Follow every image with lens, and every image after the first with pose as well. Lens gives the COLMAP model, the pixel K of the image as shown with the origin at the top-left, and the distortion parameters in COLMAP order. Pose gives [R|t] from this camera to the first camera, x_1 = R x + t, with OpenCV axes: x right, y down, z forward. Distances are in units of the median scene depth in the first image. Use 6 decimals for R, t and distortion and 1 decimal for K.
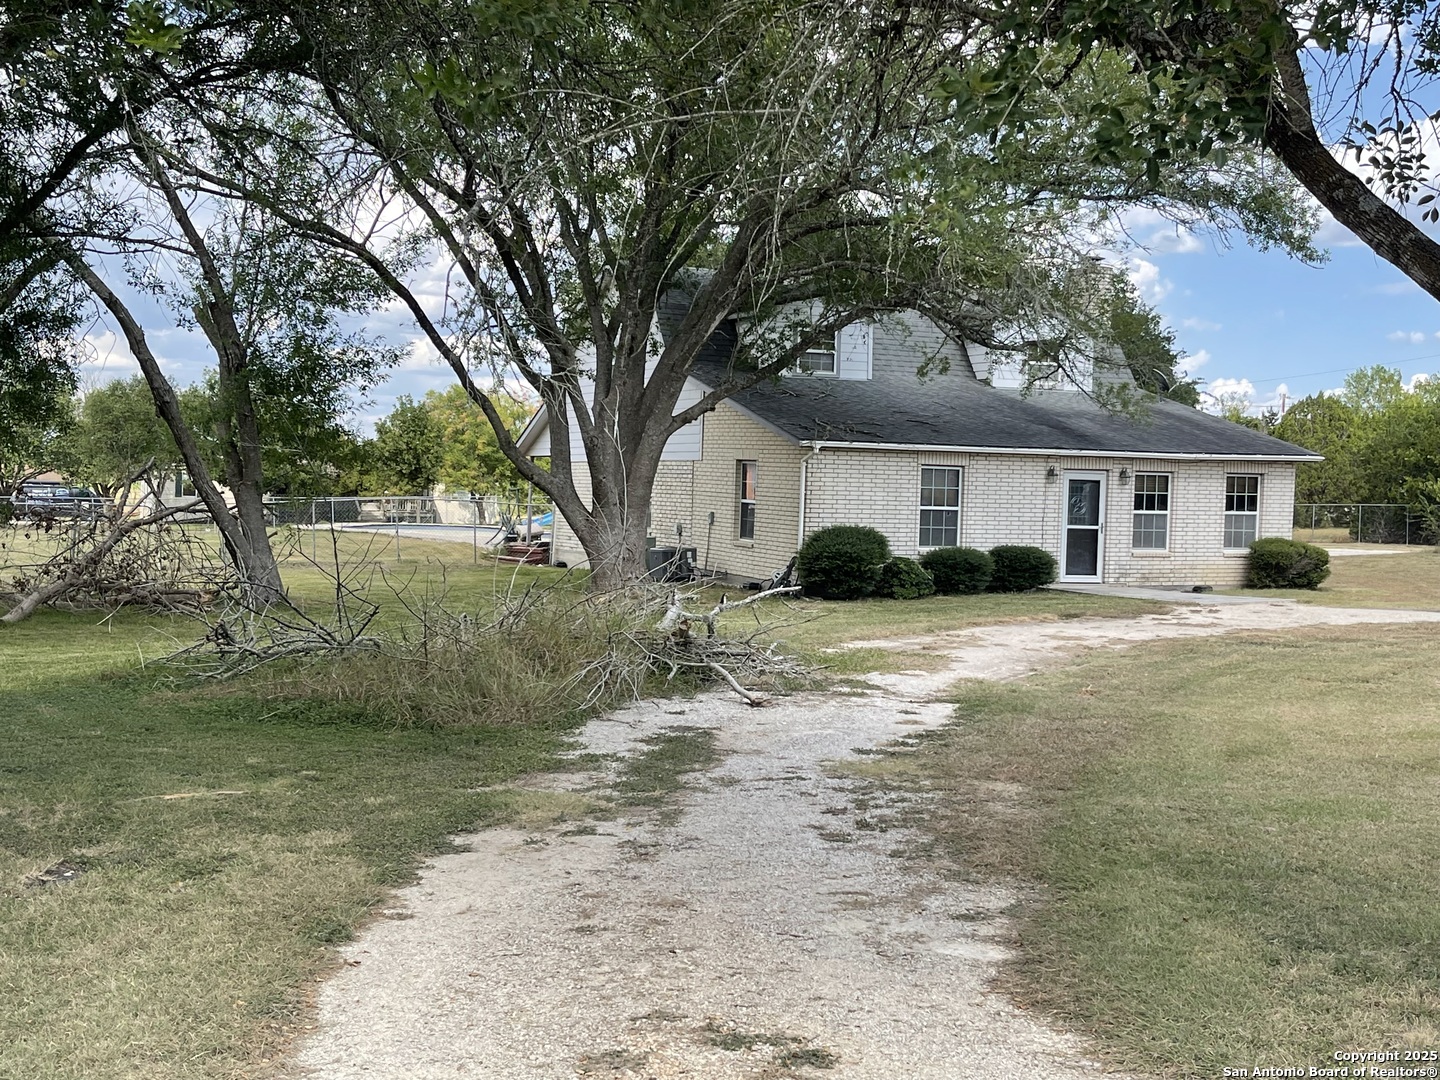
lens RADIAL K [[1722.0, 0, 719.6], [0, 1722.0, 541.1], [0, 0, 1]] dist [0.012026, 0.000000]
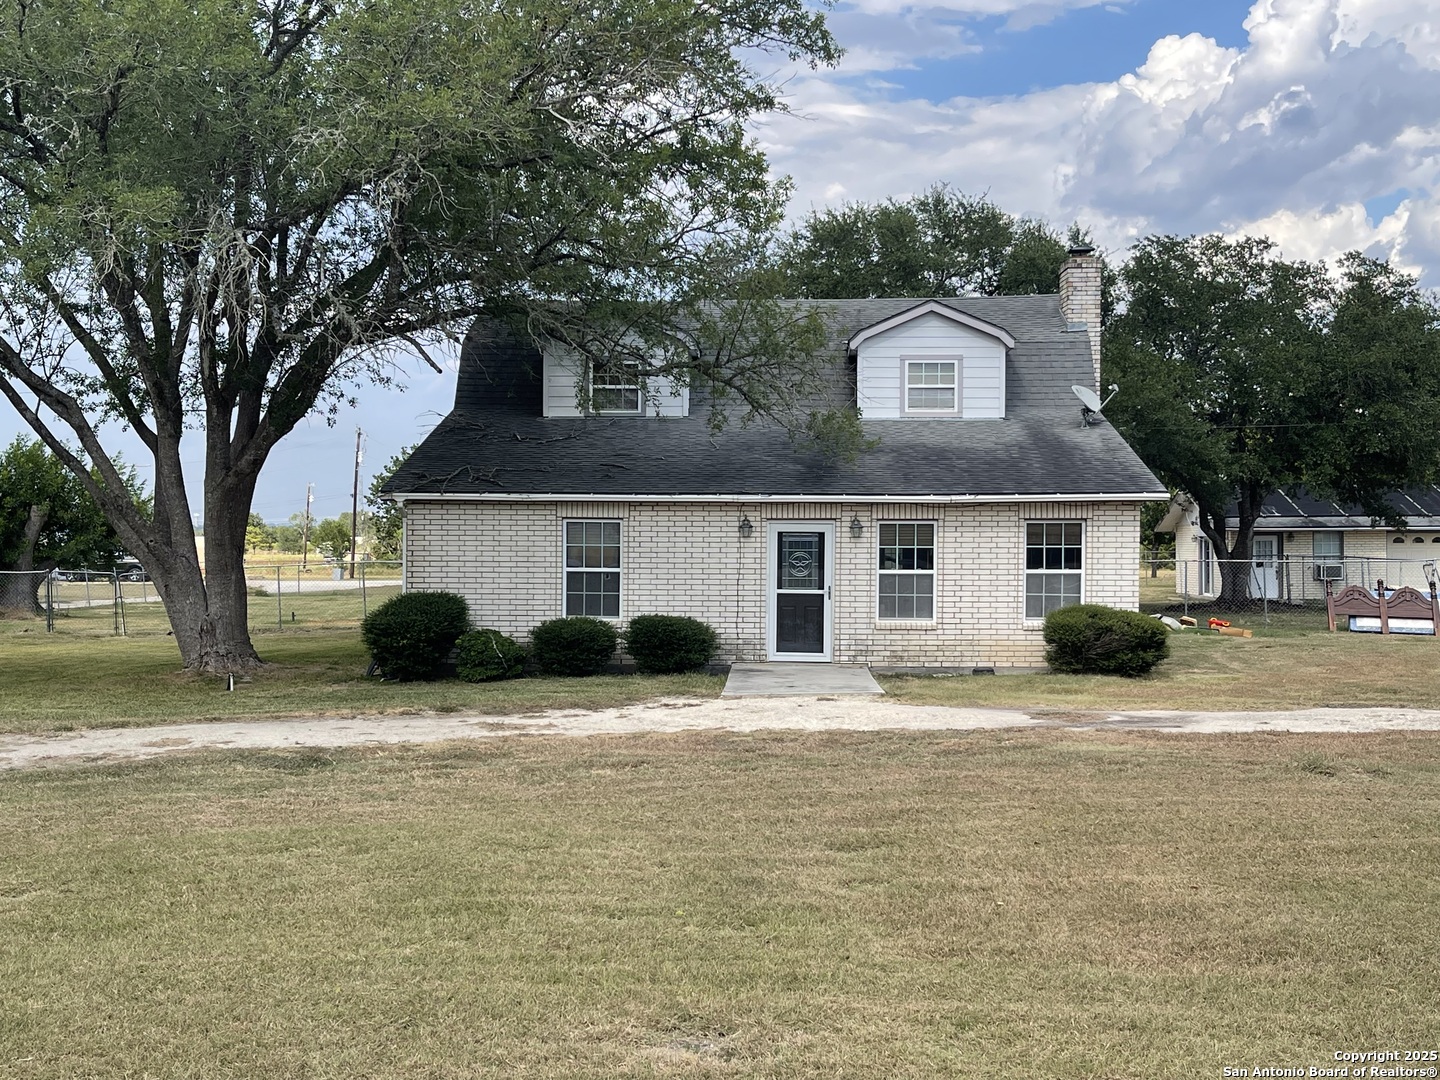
lens RADIAL K [[1722.0, 0, 720.0], [0, 1722.0, 538.3], [0, 0, 1]] dist [0.012026, 0.000000]
pose [[0.912086, -0.018296, -0.409590, 0.496994], [0.003450, 0.999311, -0.036956, -0.003461], [0.409984, 0.032294, 0.911521, 0.259171]]
